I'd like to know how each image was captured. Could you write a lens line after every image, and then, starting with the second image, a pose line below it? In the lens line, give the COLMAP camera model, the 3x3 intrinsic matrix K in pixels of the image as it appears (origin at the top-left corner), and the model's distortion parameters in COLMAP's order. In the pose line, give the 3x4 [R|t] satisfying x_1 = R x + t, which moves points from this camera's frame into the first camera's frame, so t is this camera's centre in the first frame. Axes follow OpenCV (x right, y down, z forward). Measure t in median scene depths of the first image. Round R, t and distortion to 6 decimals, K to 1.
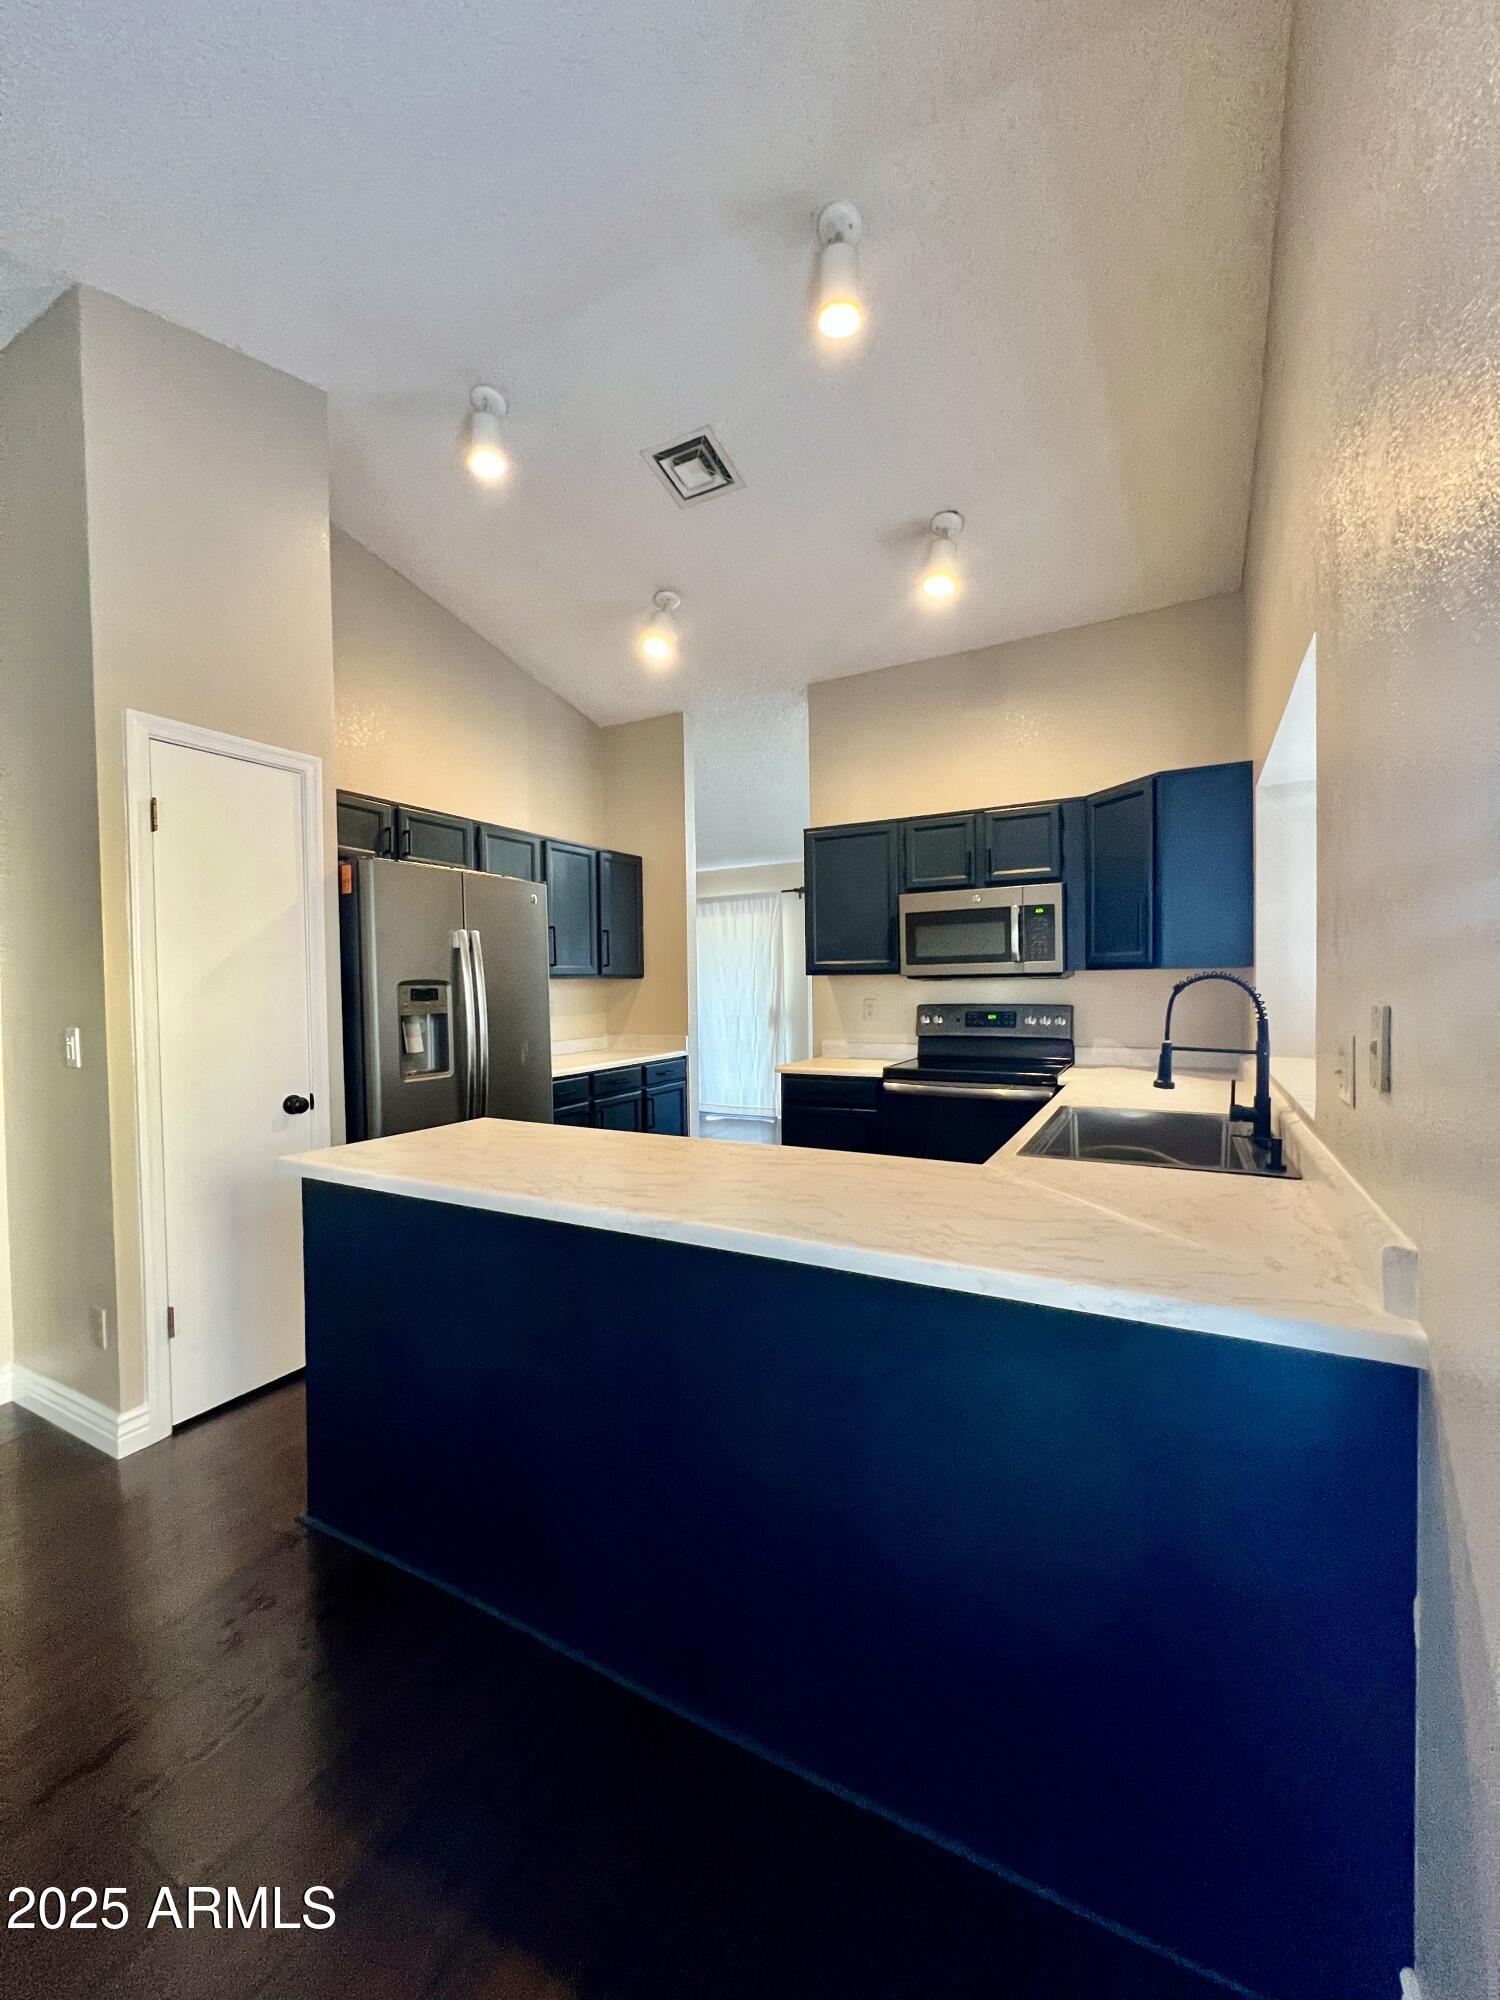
lens RADIAL K [[793.3, 0, 750.0], [0, 793.3, 1000.0], [0, 0, 1]] dist [0.000019, 0.000006]
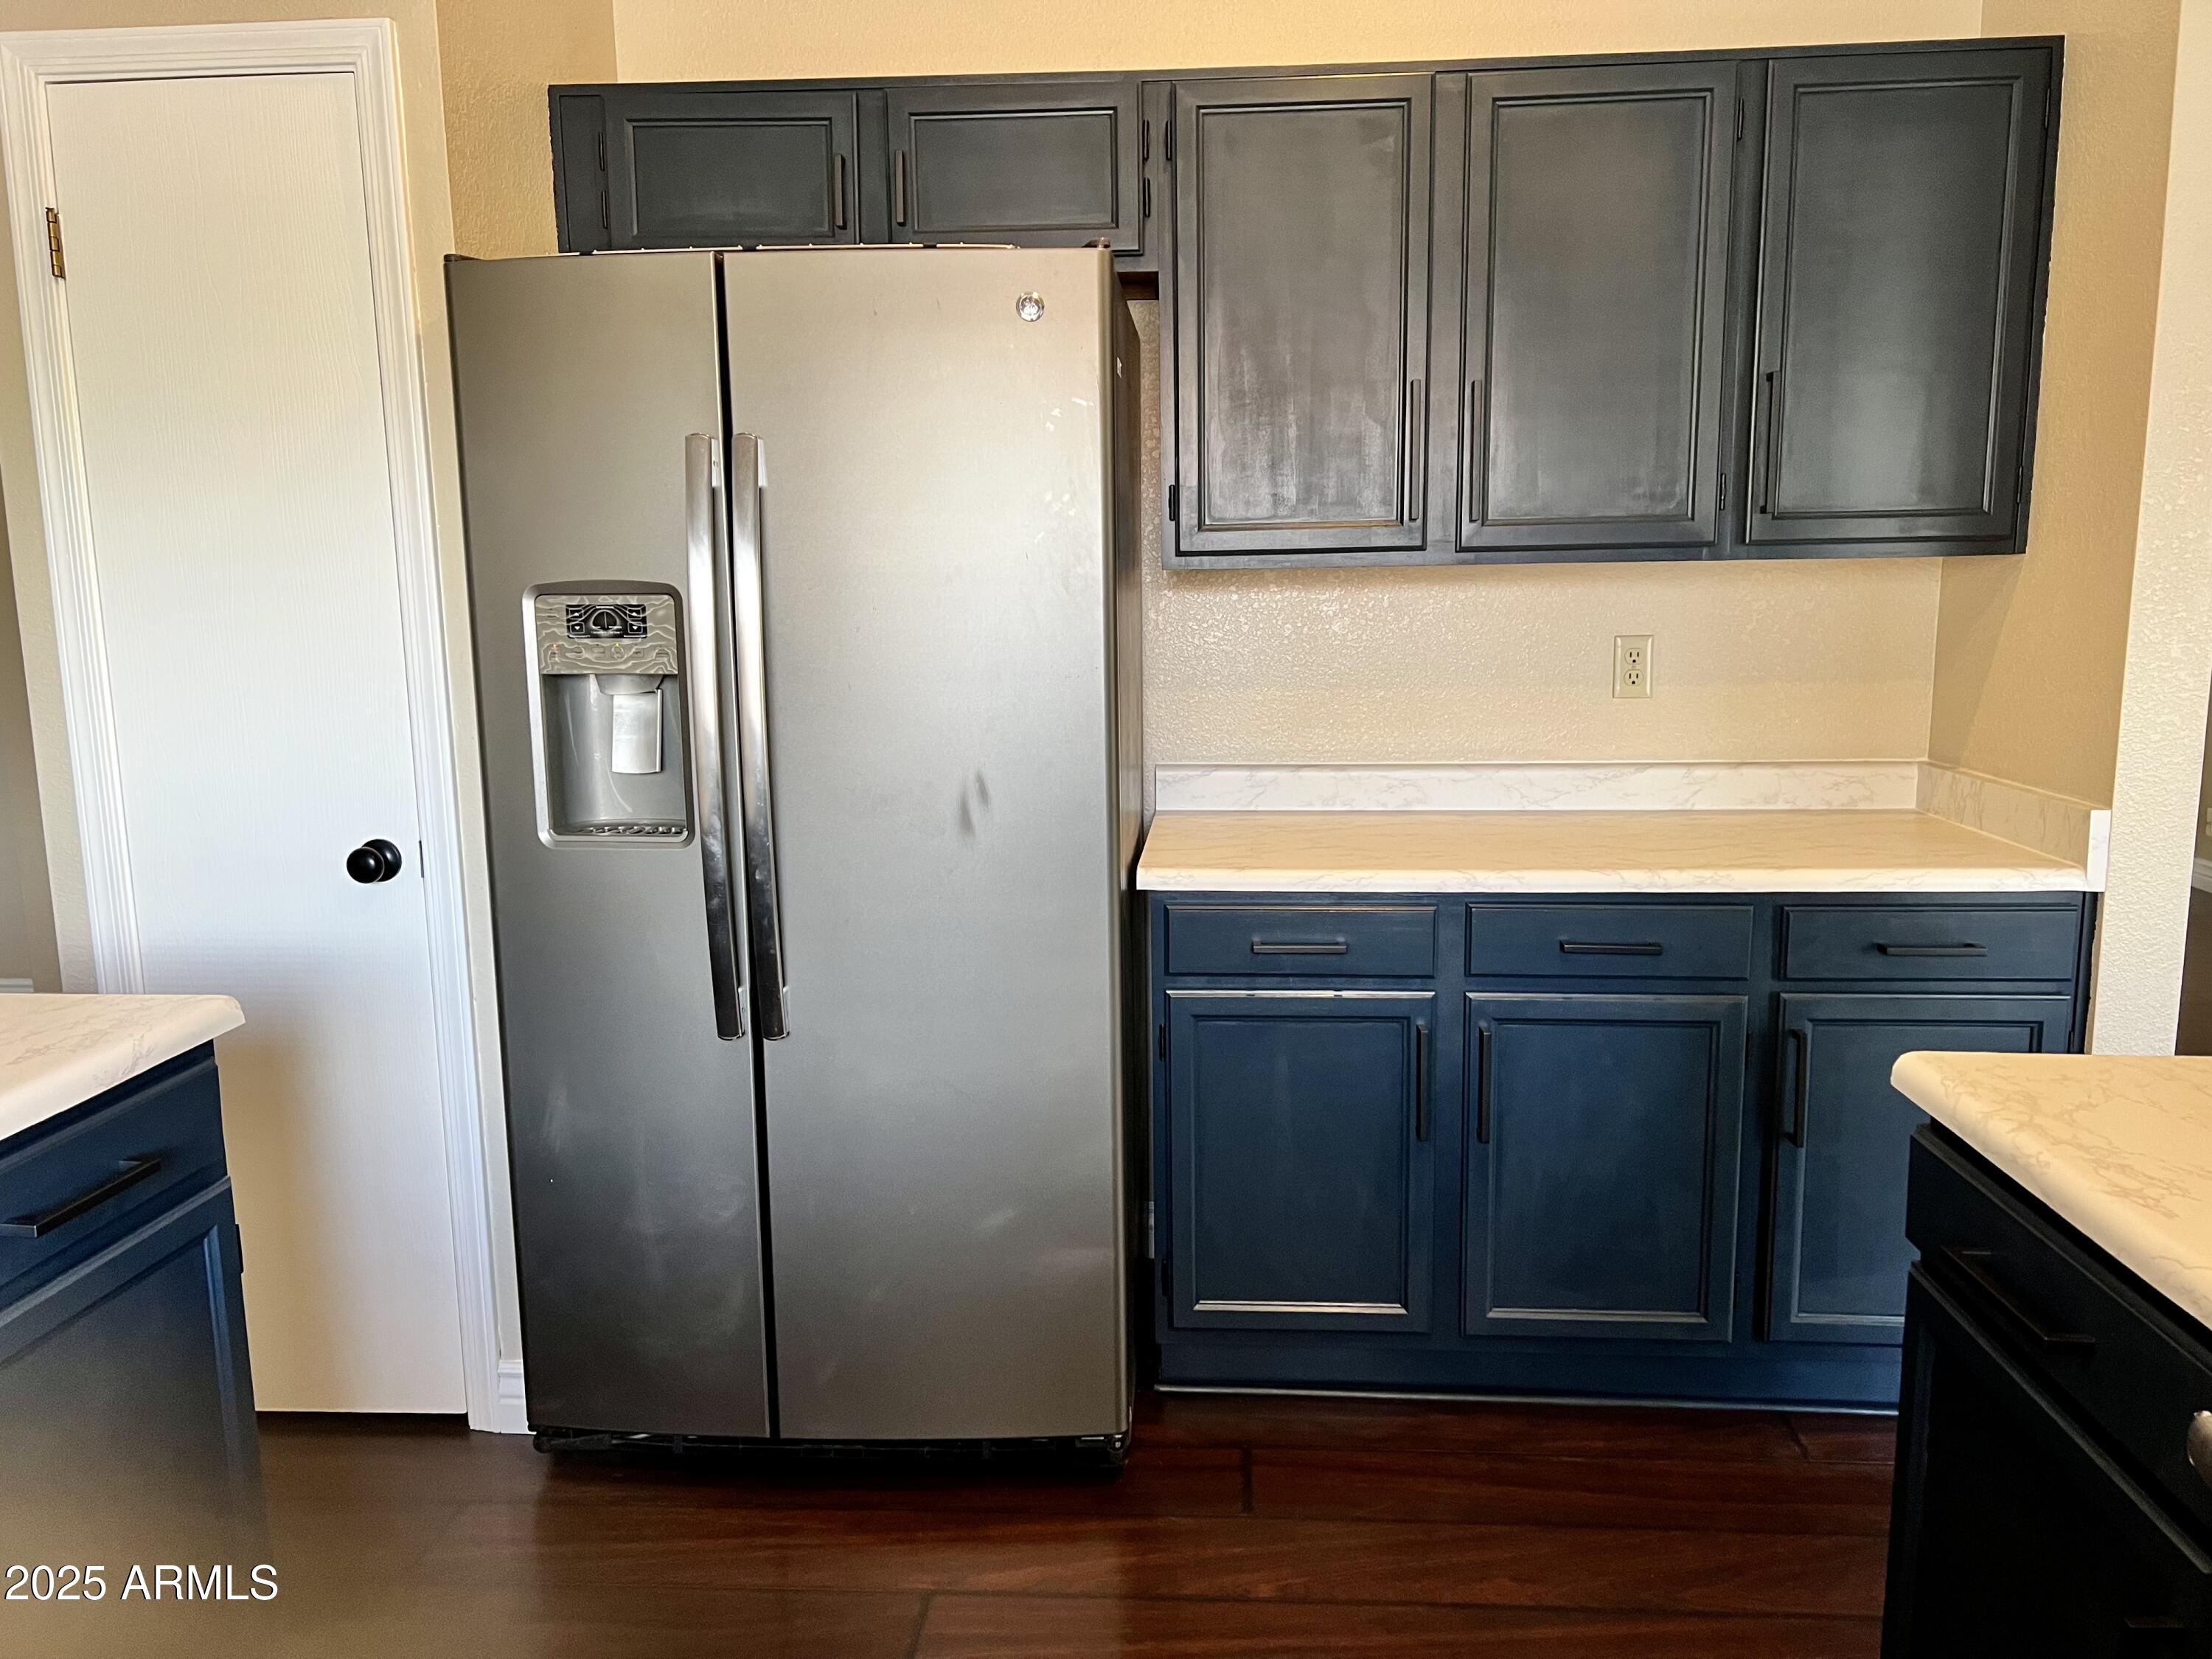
lens RADIAL K [[1648.5, 0, 1106.0], [0, 1648.5, 829.5], [0, 0, 1]] dist [-0.001342, -0.001716]
pose [[0.411132, 0.159845, -0.897452, 0.380194], [-0.013538, 0.985468, 0.169320, -0.043203], [0.911475, -0.057463, 0.407321, 0.882037]]
